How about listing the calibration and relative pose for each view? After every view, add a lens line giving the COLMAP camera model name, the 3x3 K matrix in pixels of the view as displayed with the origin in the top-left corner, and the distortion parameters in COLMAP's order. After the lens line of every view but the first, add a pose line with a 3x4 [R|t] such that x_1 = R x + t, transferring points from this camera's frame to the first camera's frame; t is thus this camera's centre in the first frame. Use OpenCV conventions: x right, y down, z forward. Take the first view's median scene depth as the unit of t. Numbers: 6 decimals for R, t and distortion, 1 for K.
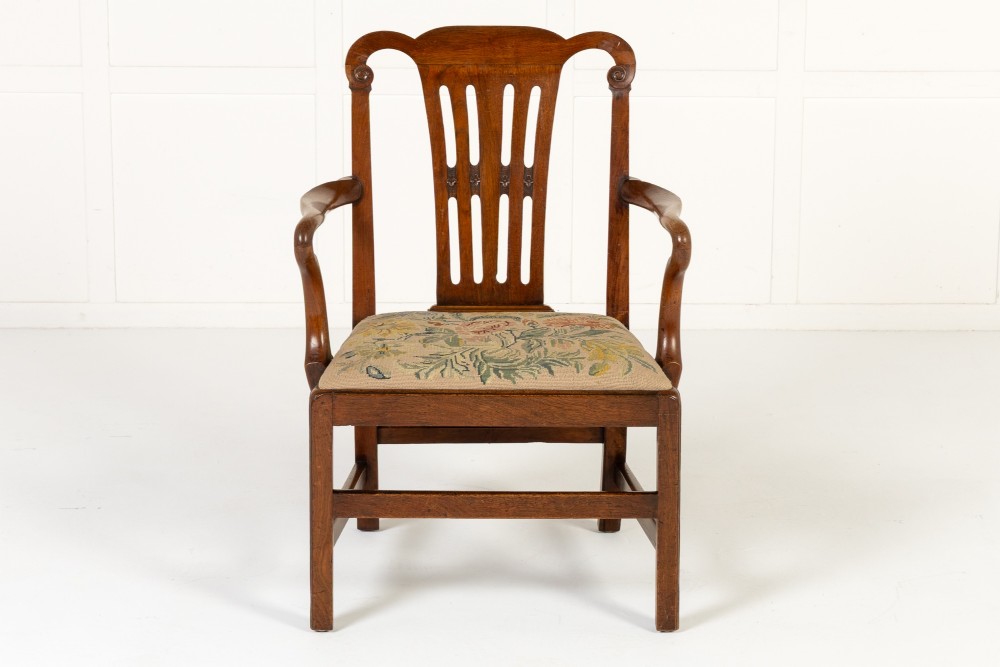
lens RADIAL K [[1981.9, 0, 499.0], [0, 1981.9, 339.8], [0, 0, 1]] dist [-0.066295, 0.000000]
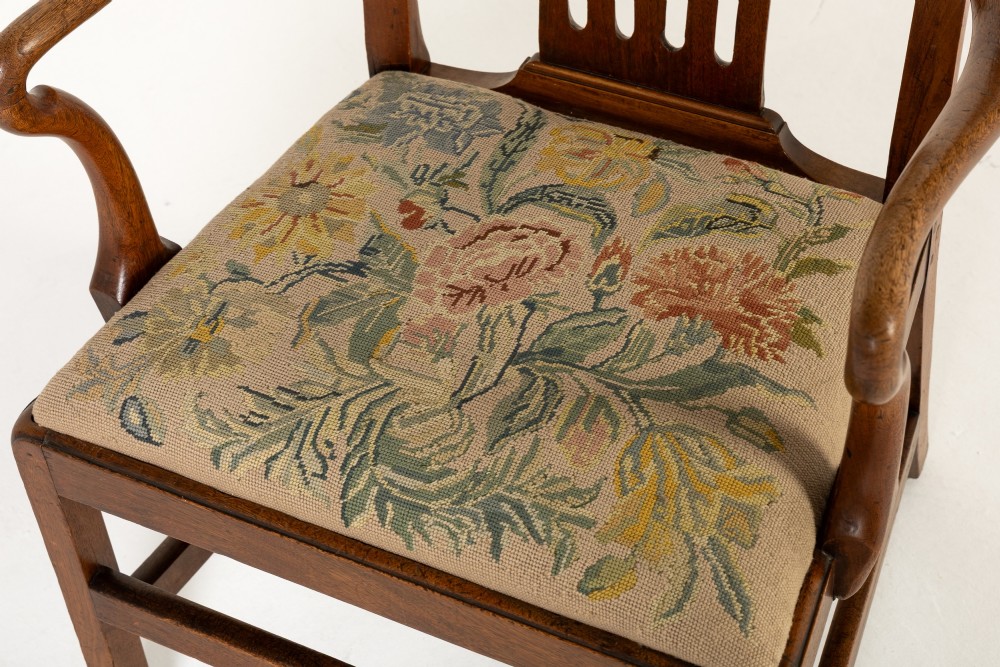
lens RADIAL K [[1843.8, 0, 530.8], [0, 1843.8, 308.9], [0, 0, 1]] dist [-0.020636, 0.000000]
pose [[0.897567, 0.278323, -0.341921, 0.131352], [-0.055950, 0.841183, 0.537849, -0.202336], [0.437314, -0.463625, 0.770590, 0.656746]]
